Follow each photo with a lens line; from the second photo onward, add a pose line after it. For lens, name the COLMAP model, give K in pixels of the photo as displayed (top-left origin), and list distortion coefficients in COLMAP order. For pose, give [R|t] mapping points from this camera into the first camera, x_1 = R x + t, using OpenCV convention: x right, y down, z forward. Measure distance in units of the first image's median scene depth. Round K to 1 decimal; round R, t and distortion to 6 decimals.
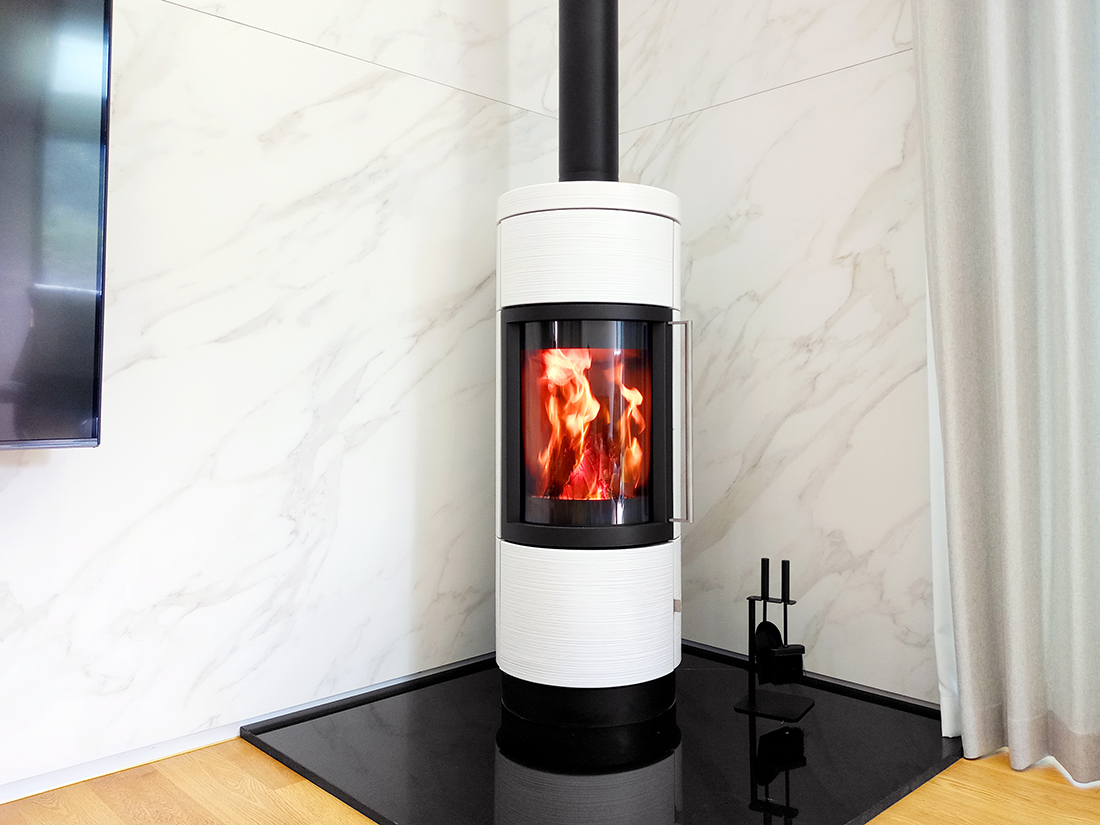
lens RADIAL K [[883.7, 0, 556.2], [0, 883.7, 373.5], [0, 0, 1]] dist [0.050895, -0.008644]
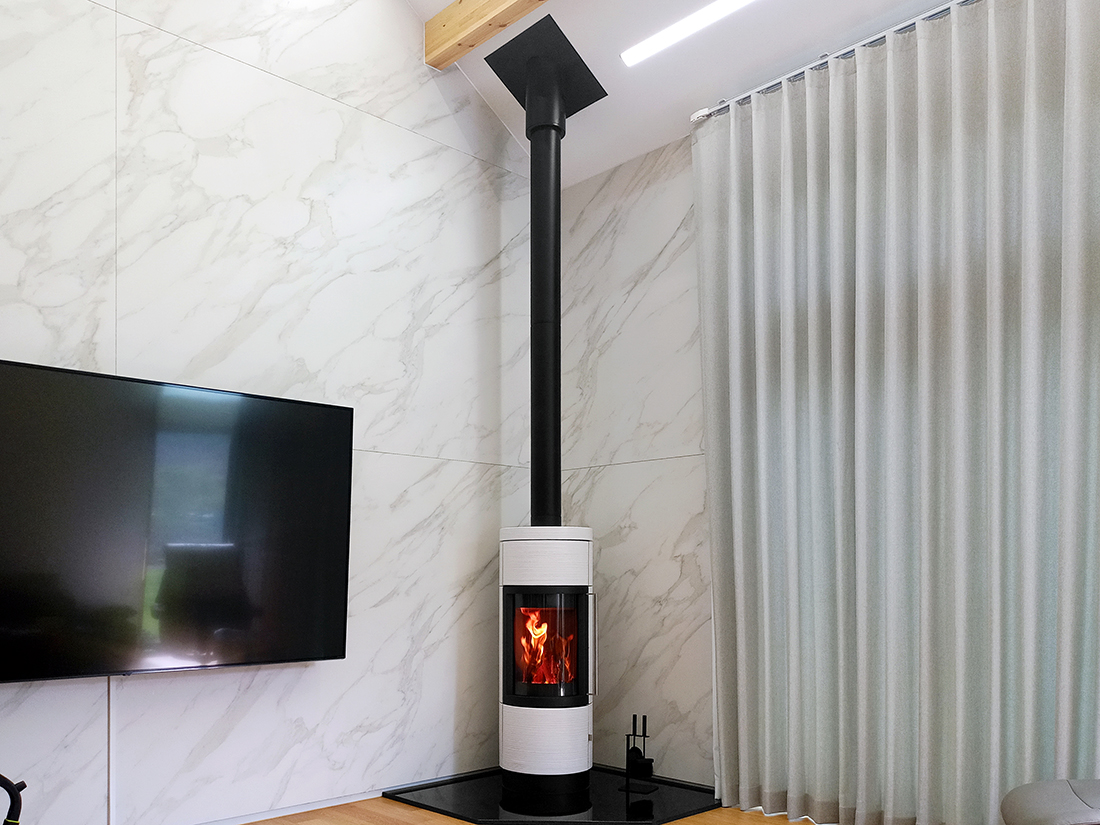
lens RADIAL K [[921.8, 0, 476.0], [0, 921.8, 533.2], [0, 0, 1]] dist [0.128607, -0.002339]
pose [[0.999414, -0.001351, -0.034193, -0.041777], [0.000621, 0.999772, -0.021343, -0.146490], [0.034214, 0.021309, 0.999187, -1.062113]]
